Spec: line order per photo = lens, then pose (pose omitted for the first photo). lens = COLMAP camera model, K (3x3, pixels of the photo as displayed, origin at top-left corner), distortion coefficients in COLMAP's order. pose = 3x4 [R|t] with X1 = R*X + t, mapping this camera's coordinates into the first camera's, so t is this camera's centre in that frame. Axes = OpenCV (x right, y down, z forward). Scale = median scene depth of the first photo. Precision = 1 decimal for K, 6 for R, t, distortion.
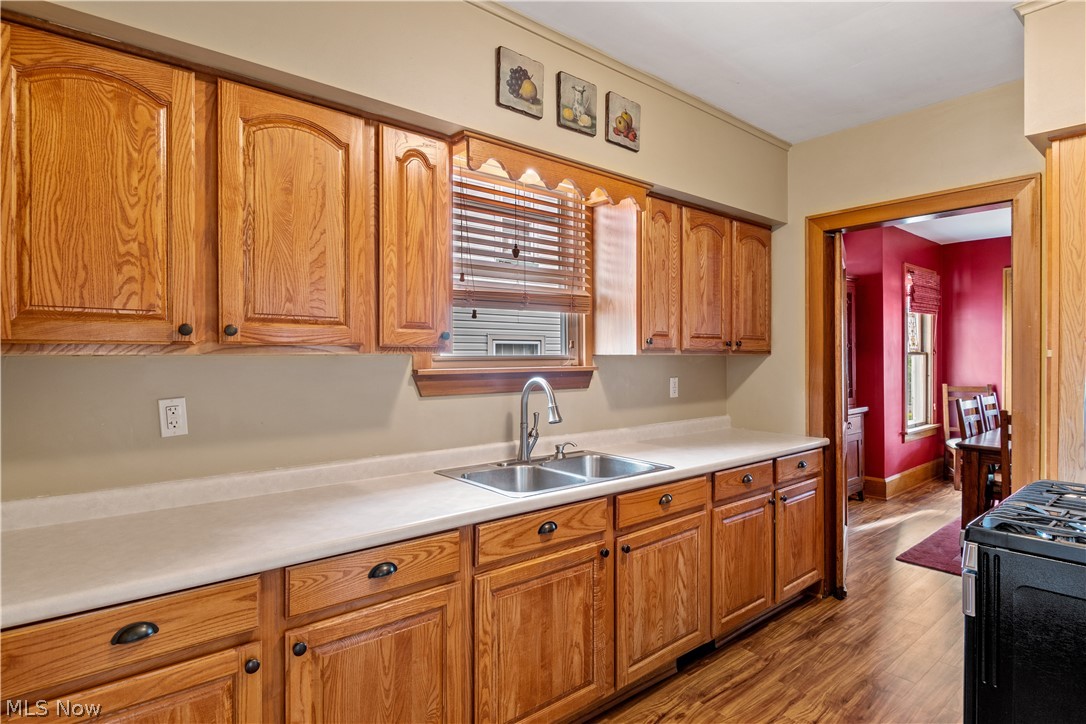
lens RADIAL K [[593.8, 0, 543.0], [0, 593.8, 362.0], [0, 0, 1]] dist [-0.001965, 0.000453]
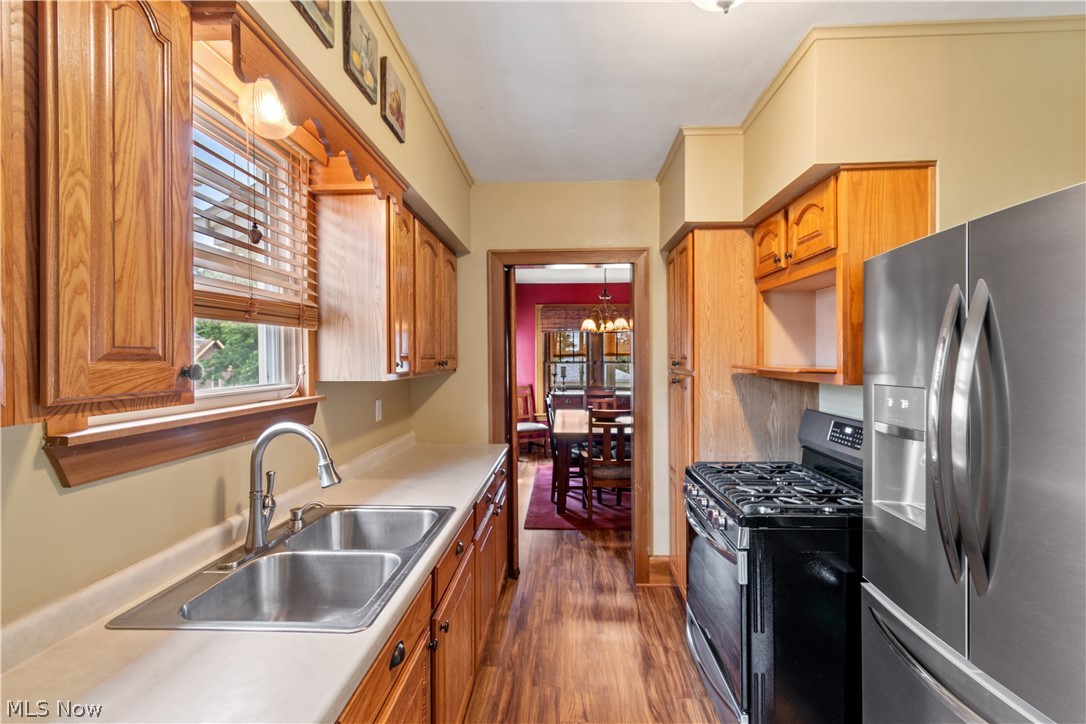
lens RADIAL K [[487.2, 0, 549.3], [0, 487.2, 359.1], [0, 0, 1]] dist [0.000704, -0.000572]
pose [[0.659615, -0.004998, 0.751587, -0.224000], [0.011009, 0.999935, -0.003012, -0.040890], [-0.751523, 0.010261, 0.659627, 0.380859]]
